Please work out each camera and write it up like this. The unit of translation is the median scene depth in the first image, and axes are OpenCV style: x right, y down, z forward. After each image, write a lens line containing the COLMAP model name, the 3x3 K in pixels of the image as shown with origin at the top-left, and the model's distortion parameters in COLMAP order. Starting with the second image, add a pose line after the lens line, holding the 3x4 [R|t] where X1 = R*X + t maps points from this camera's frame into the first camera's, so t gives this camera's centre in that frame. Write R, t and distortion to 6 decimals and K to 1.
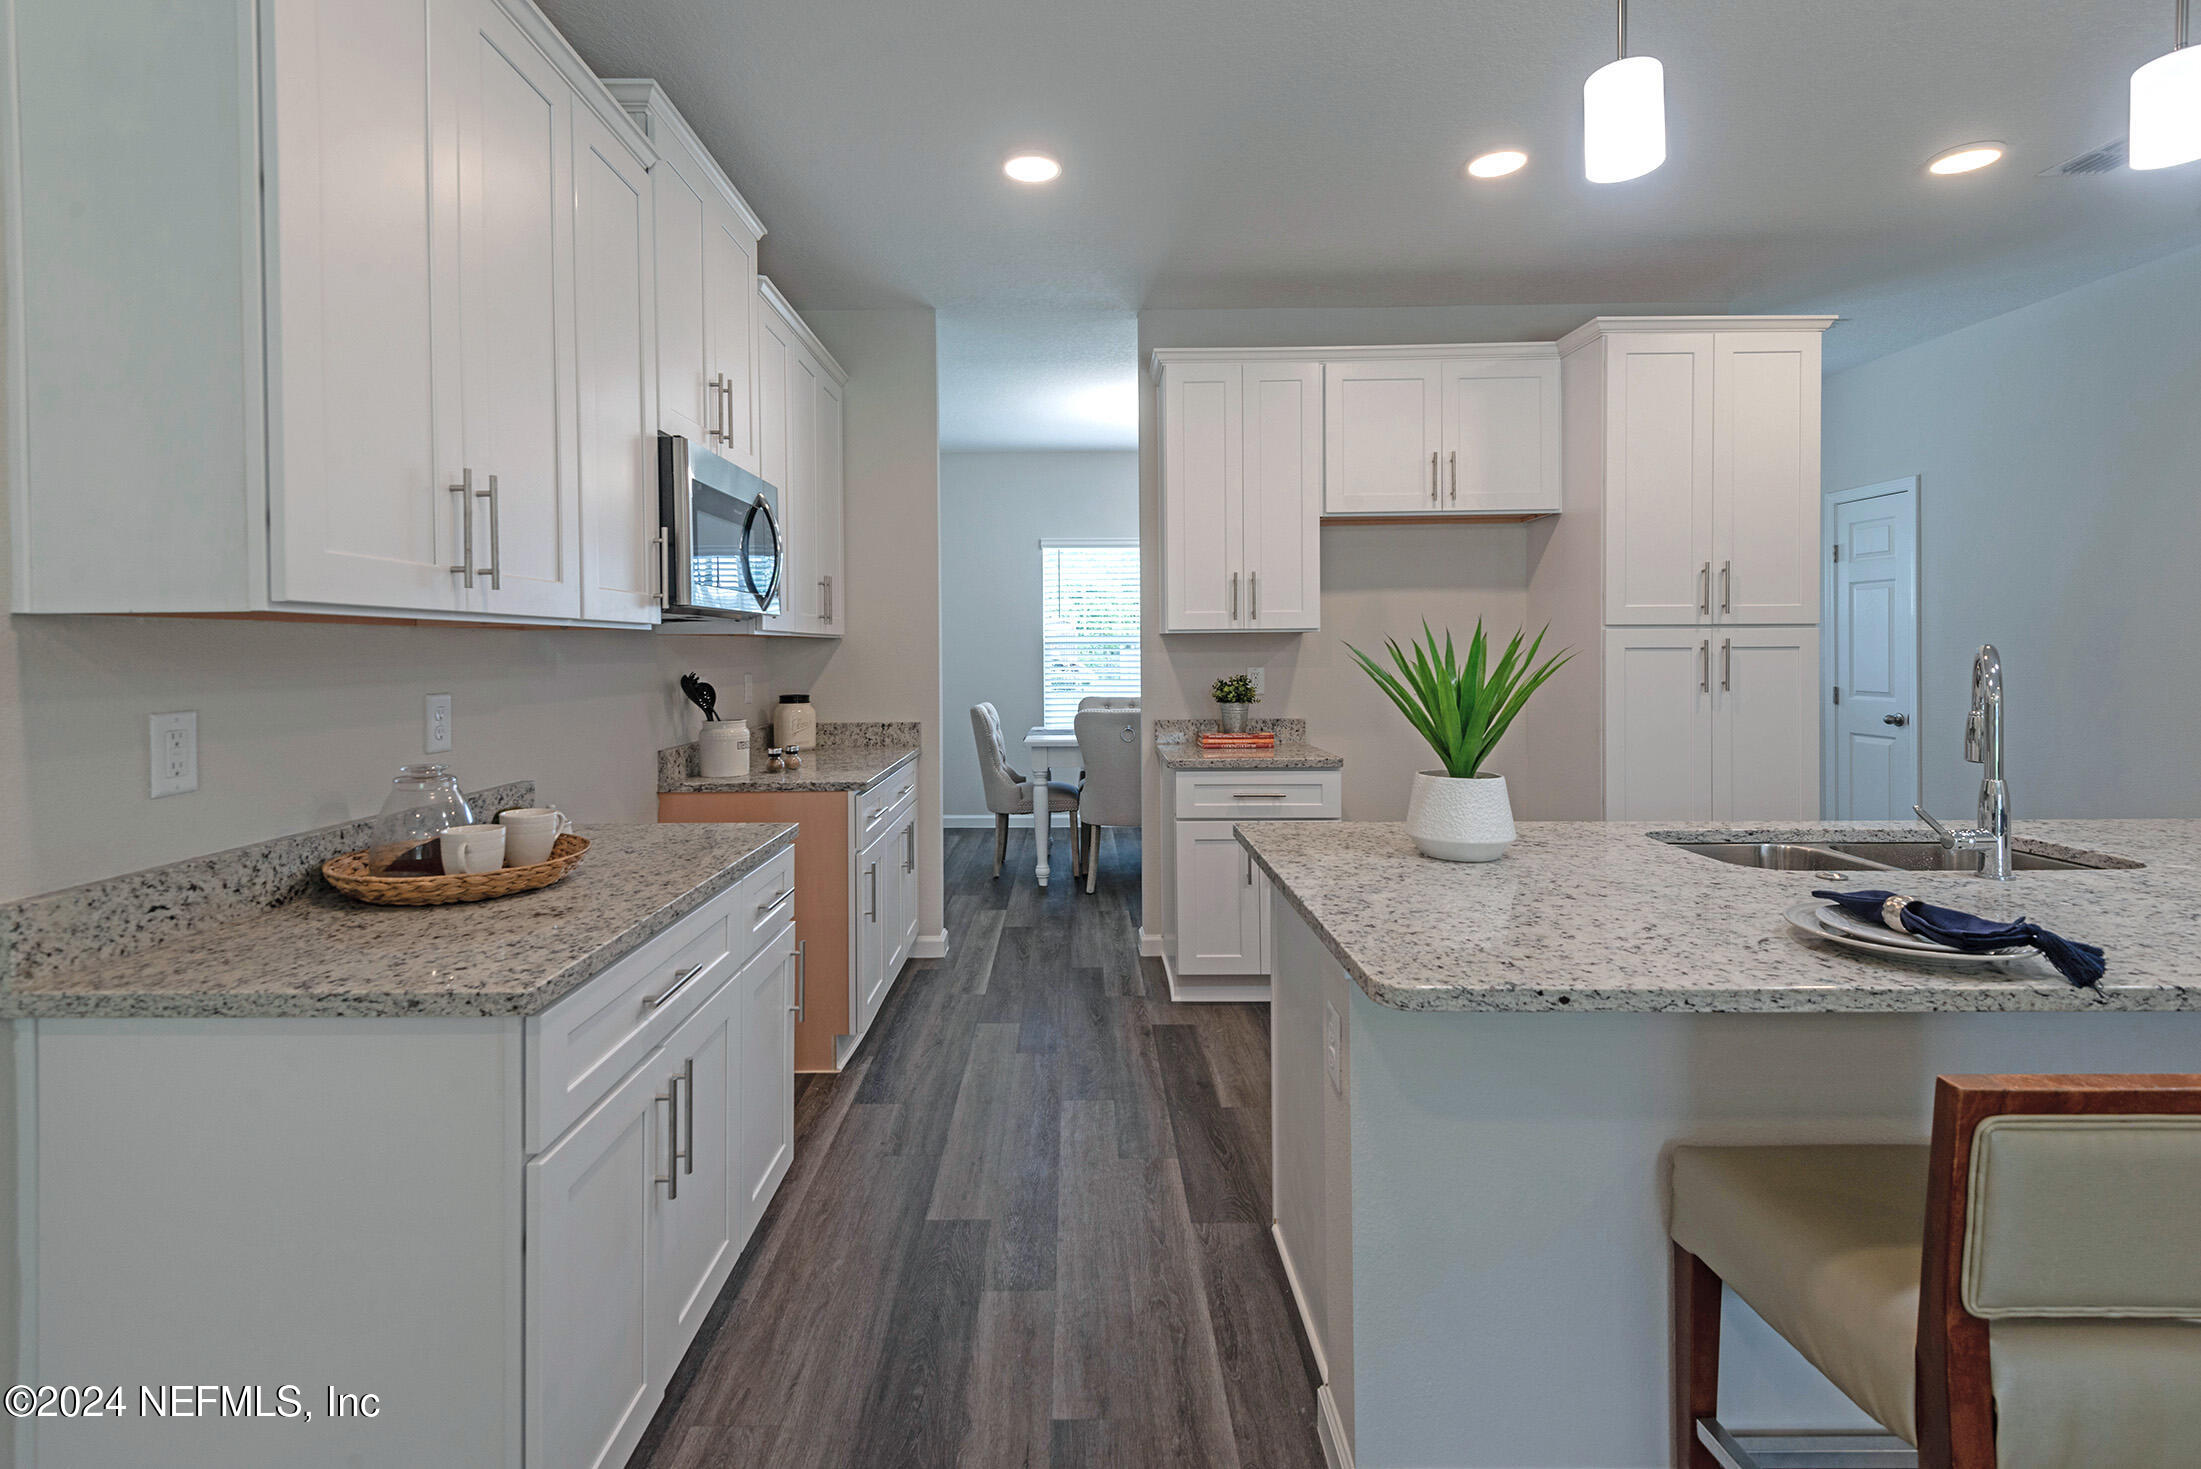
lens RADIAL K [[1016.2, 0, 1065.8], [0, 1016.2, 665.6], [0, 0, 1]] dist [0.008466, -0.000621]
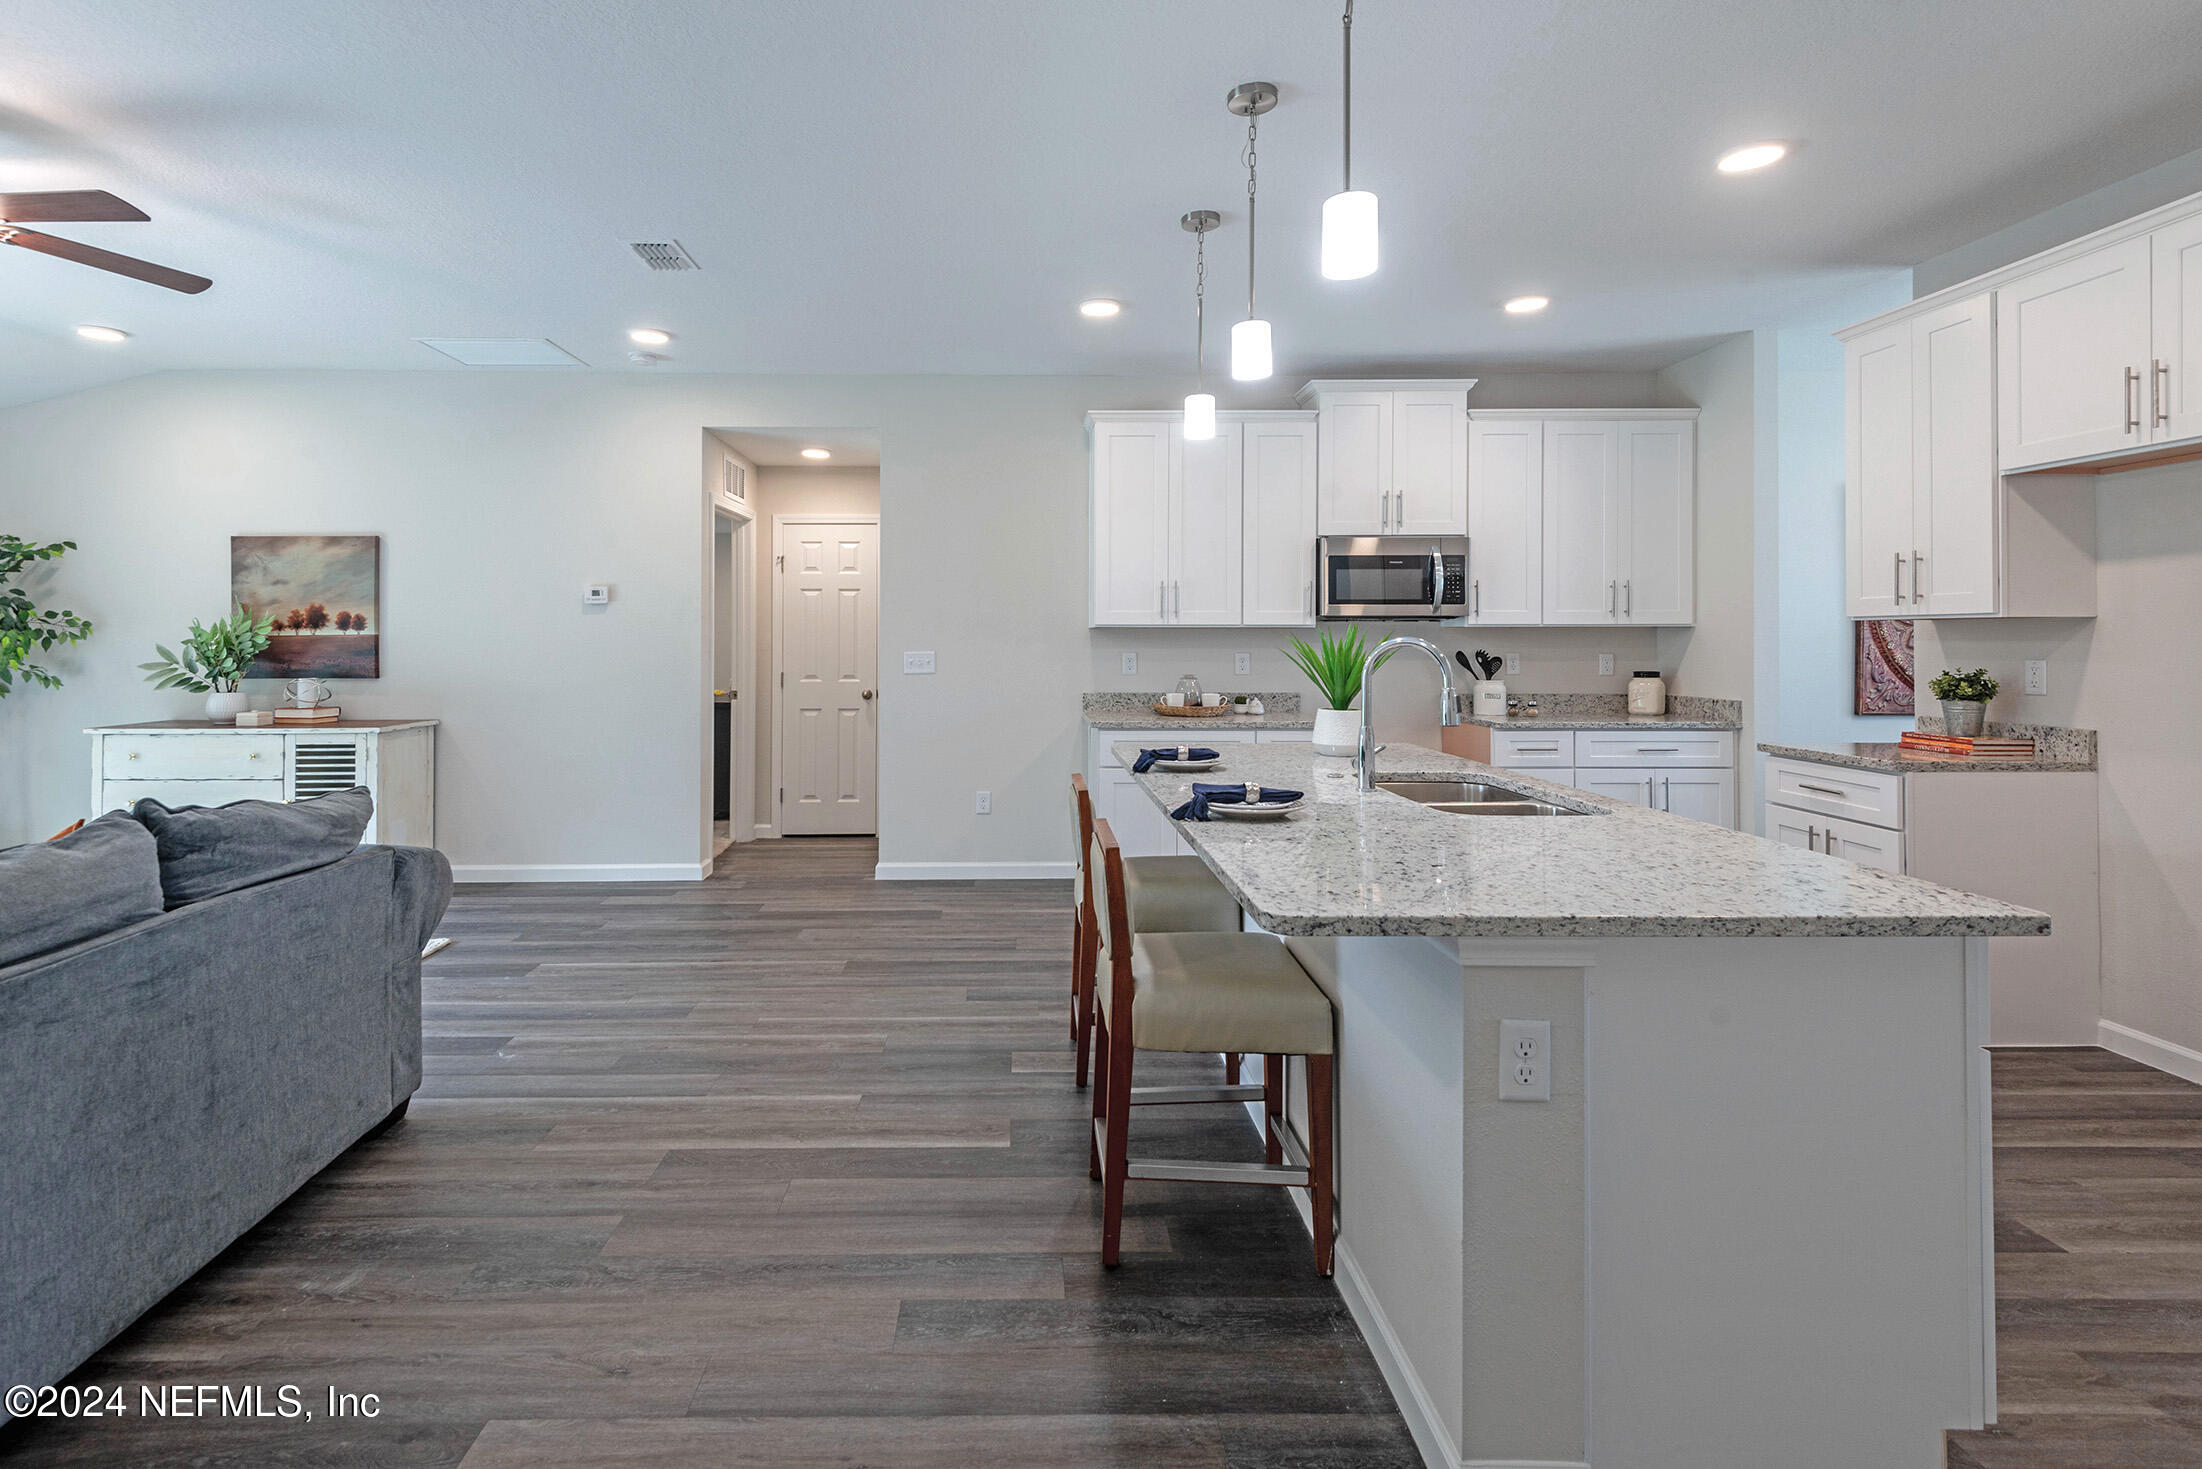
lens RADIAL K [[1037.3, 0, 1033.8], [0, 1037.3, 621.6], [0, 0, 1]] dist [0.017377, -0.005330]
pose [[0.020514, -0.009494, -0.999744, 1.093095], [-0.015549, 0.999831, -0.009814, -0.009507], [0.999669, 0.015746, 0.020363, 0.211123]]
